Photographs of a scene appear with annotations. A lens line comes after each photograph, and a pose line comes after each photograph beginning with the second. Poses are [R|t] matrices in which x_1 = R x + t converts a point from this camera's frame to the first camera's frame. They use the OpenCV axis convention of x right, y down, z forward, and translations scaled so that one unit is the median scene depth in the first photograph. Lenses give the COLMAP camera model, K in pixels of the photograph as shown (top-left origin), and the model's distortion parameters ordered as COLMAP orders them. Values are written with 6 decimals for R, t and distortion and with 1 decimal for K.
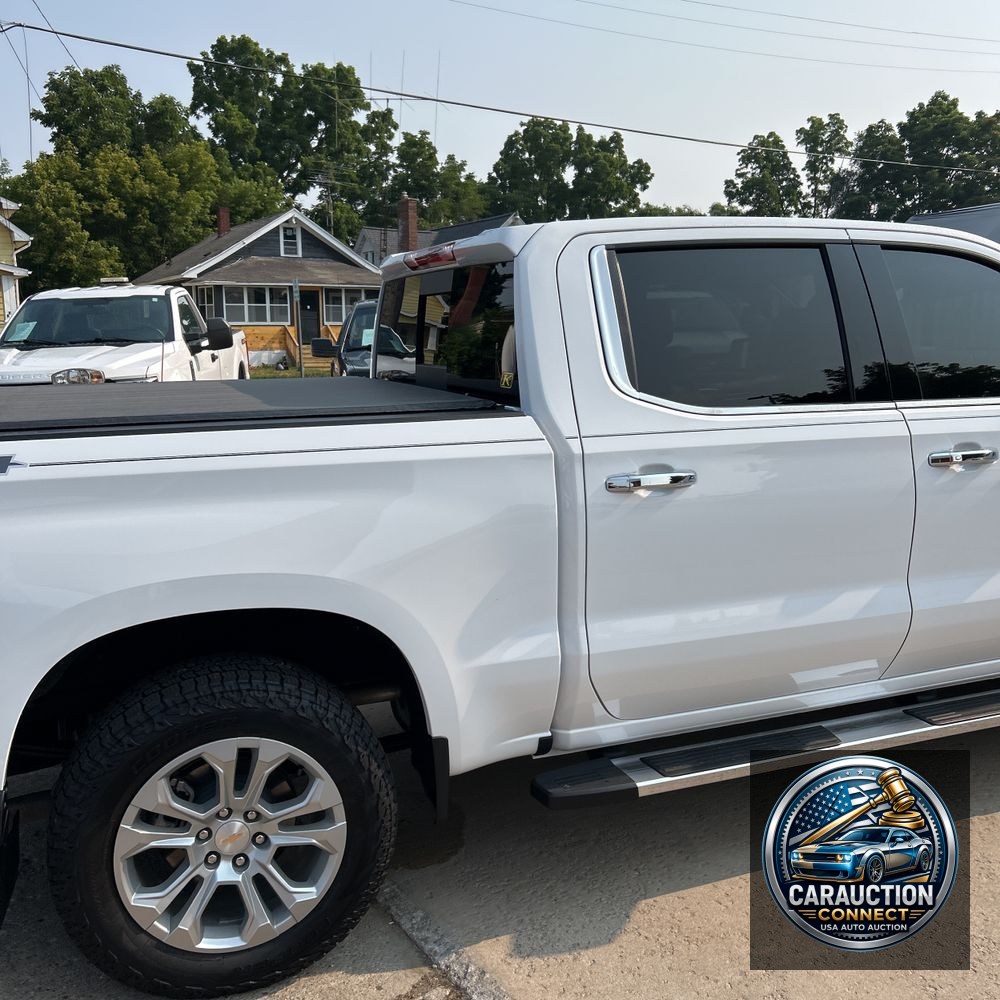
lens RADIAL K [[1015.0, 0, 481.4], [0, 1015.0, 510.2], [0, 0, 1]] dist [0.020985, 0.000000]
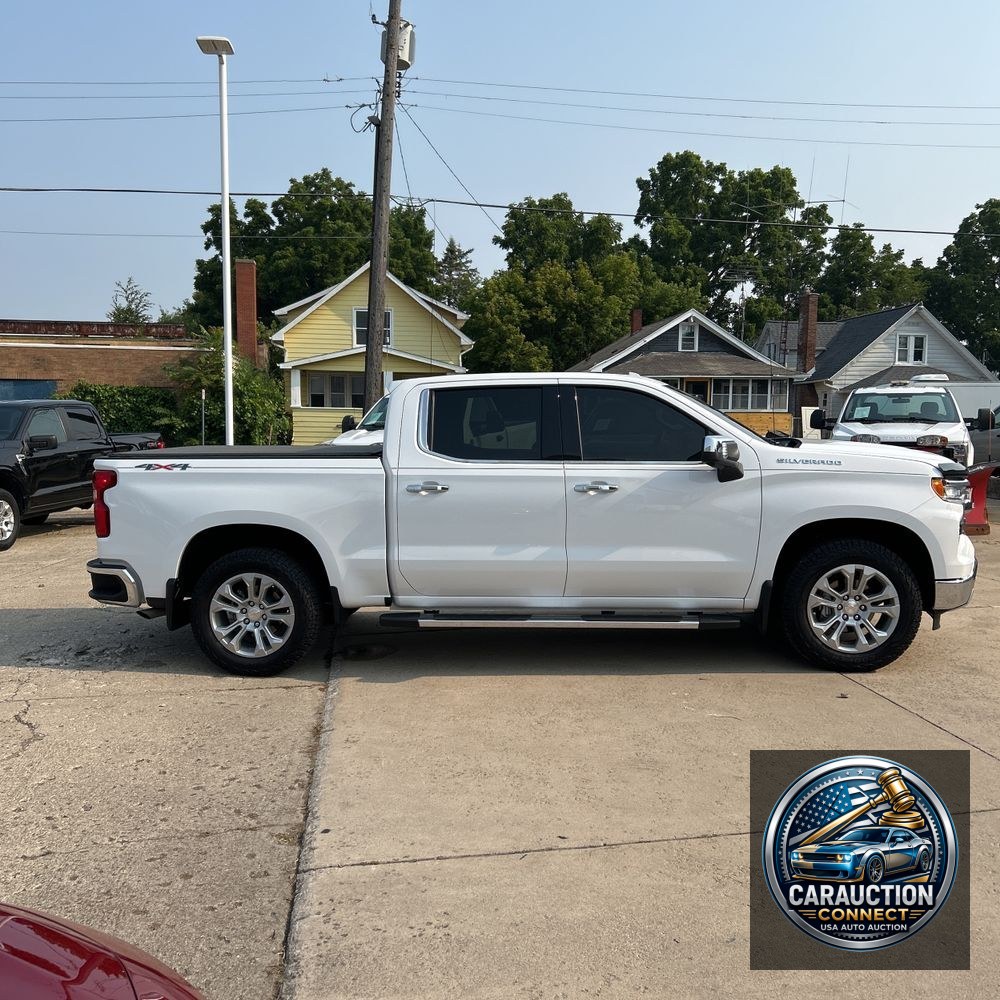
lens RADIAL K [[1015.0, 0, 502.5], [0, 1015.0, 503.2], [0, 0, 1]] dist [0.020985, 0.000000]
pose [[0.913012, 0.046493, -0.405275, 0.069546], [-0.082325, 0.994043, -0.071428, 0.008622], [0.399539, 0.098579, 0.911400, -0.058145]]
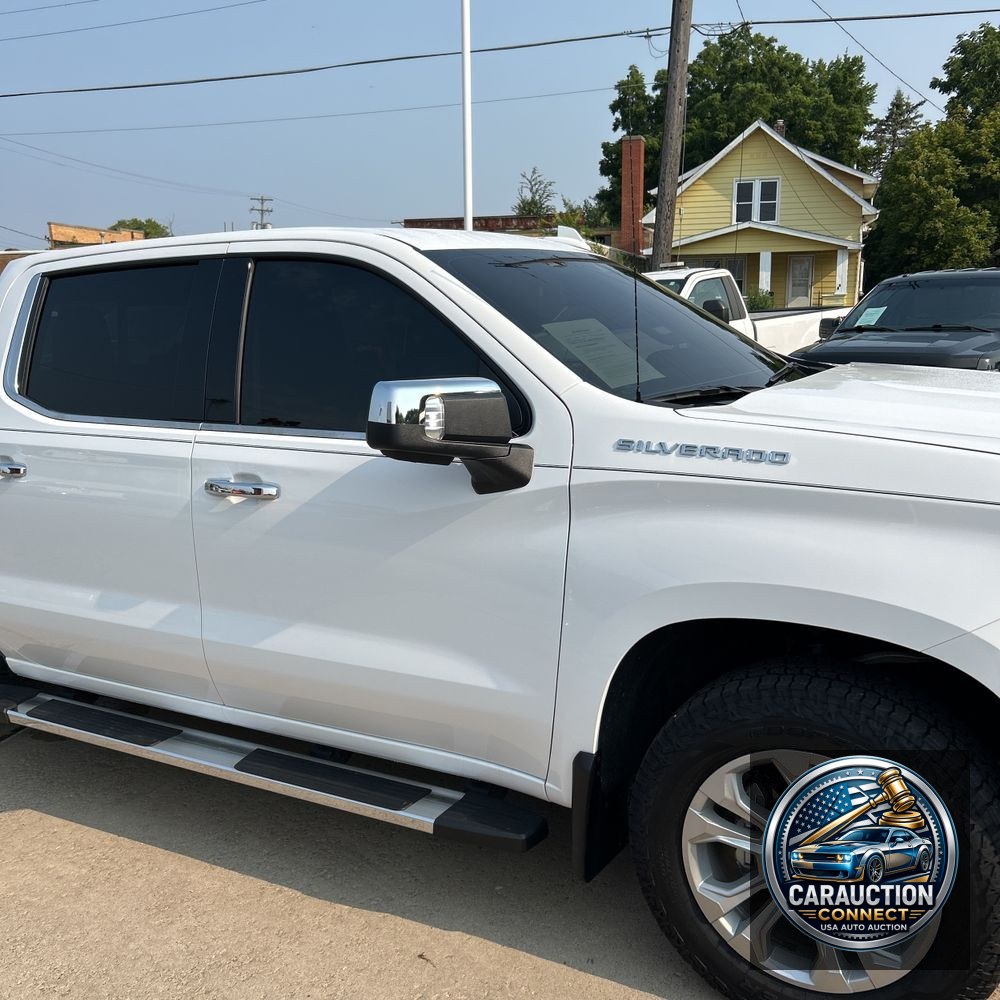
lens RADIAL K [[1015.0, 0, 498.9], [0, 1015.0, 499.0], [0, 0, 1]] dist [0.020985, 0.000000]
pose [[0.650483, 0.138075, -0.746865, 0.080824], [-0.121902, 0.989568, 0.076773, -0.008762], [0.749674, 0.041105, 0.660529, 0.034676]]
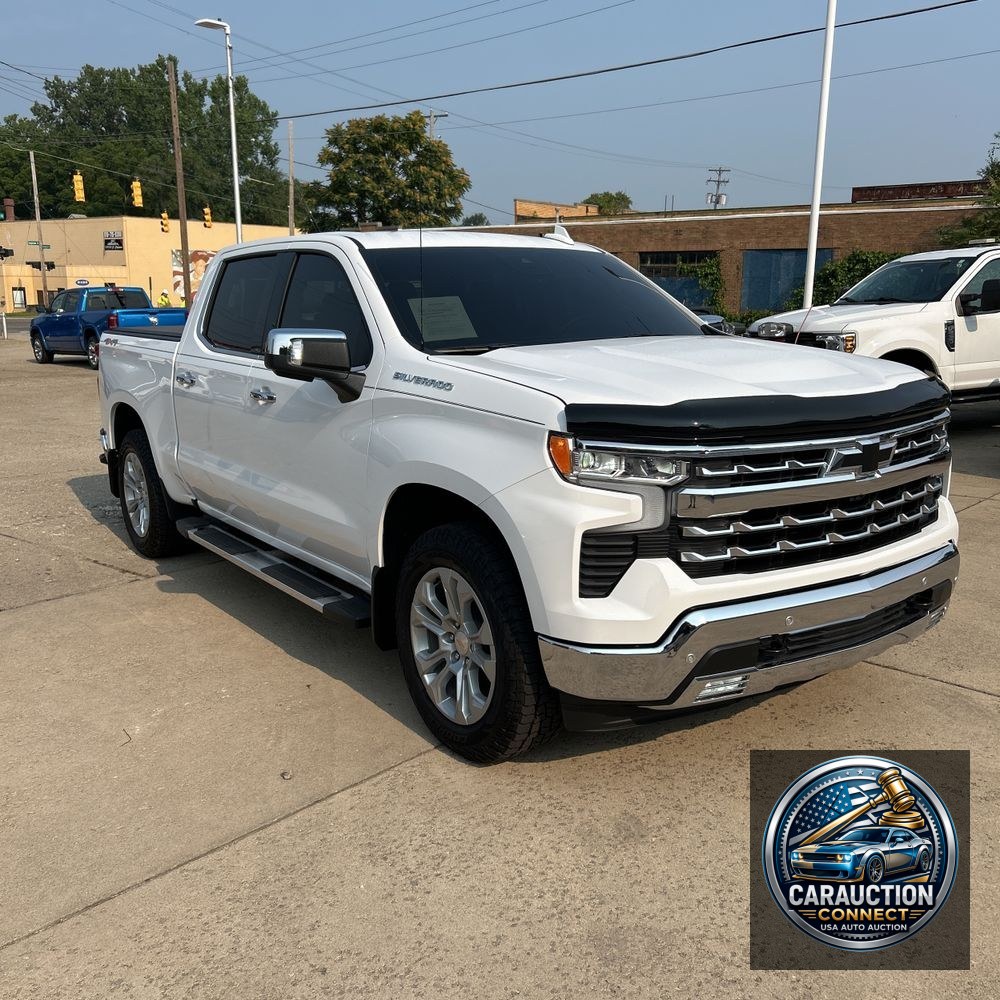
lens RADIAL K [[1015.0, 0, 494.7], [0, 1015.0, 501.1], [0, 0, 1]] dist [0.020985, 0.000000]
pose [[0.258329, 0.211966, -0.942516, 0.123568], [-0.172092, 0.970124, 0.171007, -0.013357], [0.950605, 0.118023, 0.287089, 0.055905]]
